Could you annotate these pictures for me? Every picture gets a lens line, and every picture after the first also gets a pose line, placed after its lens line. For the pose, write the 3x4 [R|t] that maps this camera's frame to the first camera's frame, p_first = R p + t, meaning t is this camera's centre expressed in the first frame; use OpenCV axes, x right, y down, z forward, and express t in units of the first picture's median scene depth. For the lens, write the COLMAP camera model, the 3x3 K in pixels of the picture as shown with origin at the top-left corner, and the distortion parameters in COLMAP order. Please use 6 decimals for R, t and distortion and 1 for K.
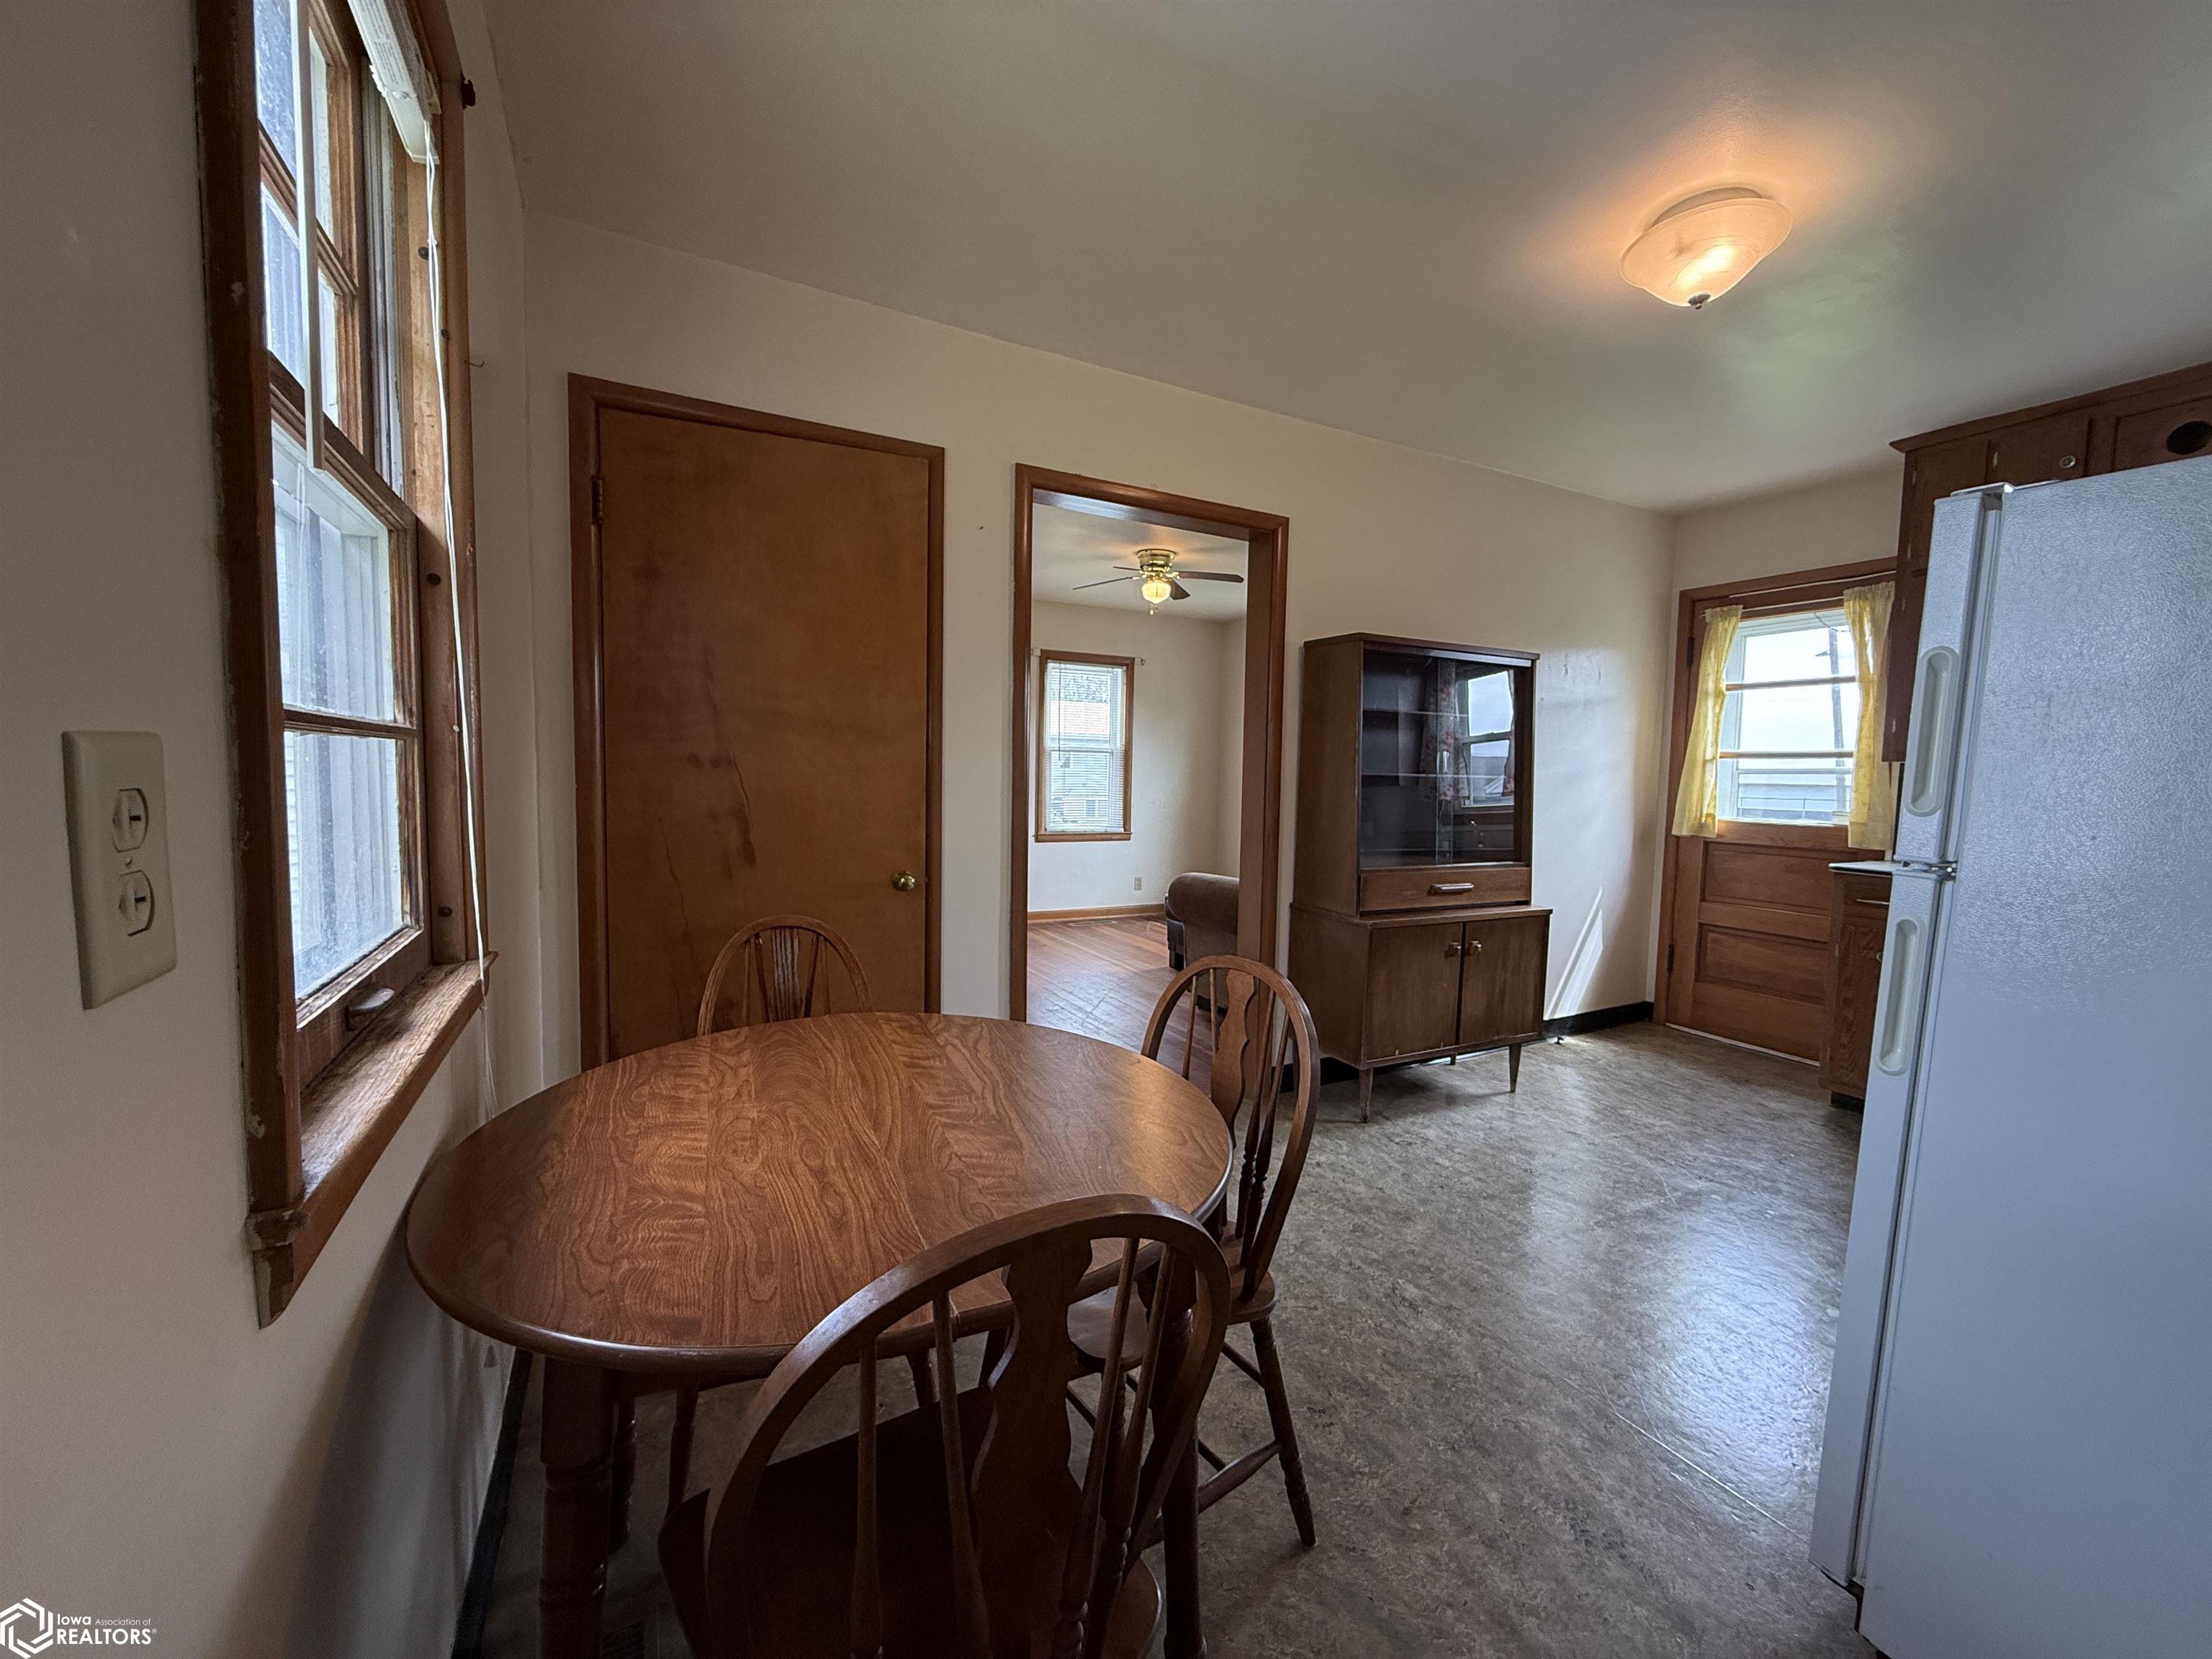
lens RADIAL K [[880.4, 0, 1107.4], [0, 880.4, 841.0], [0, 0, 1]] dist [0.000934, 0.000098]
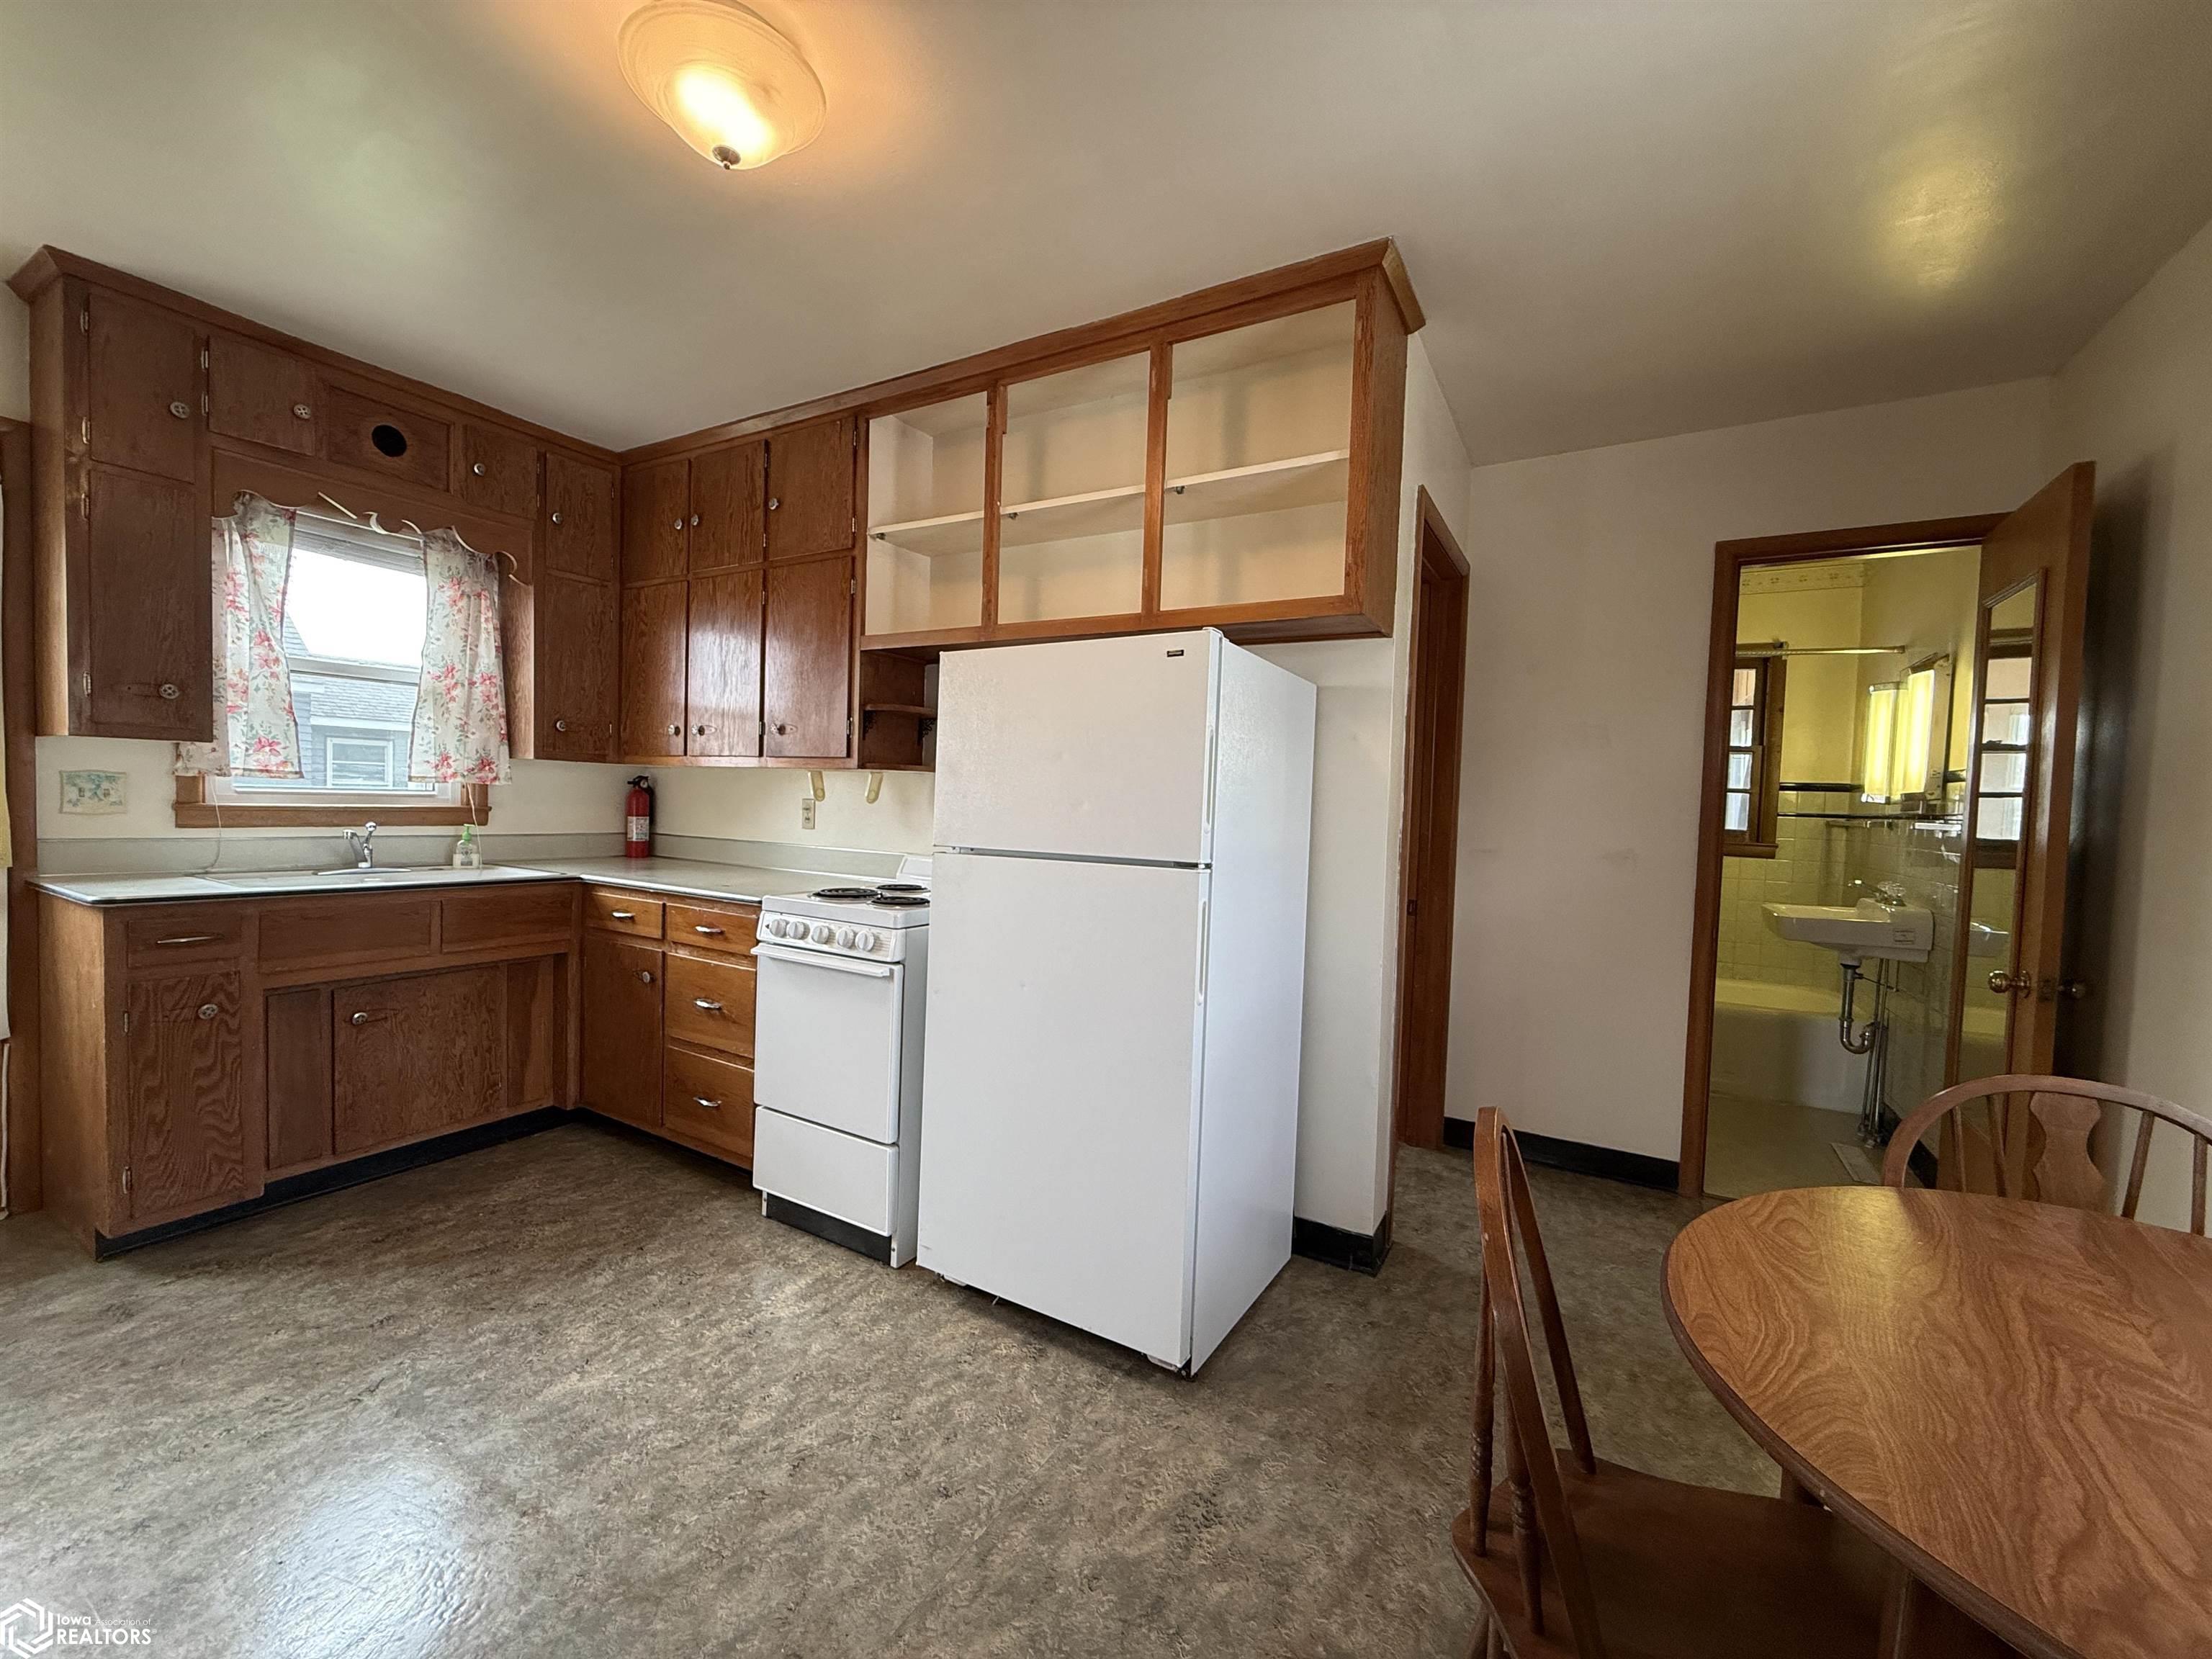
lens RADIAL K [[880.4, 0, 1105.2], [0, 880.4, 833.1], [0, 0, 1]] dist [0.000934, 0.000098]
pose [[-0.526723, -0.074697, 0.846749, -0.237824], [0.021521, 0.994640, 0.101131, -0.153777], [-0.849765, 0.071491, -0.522292, 1.618264]]
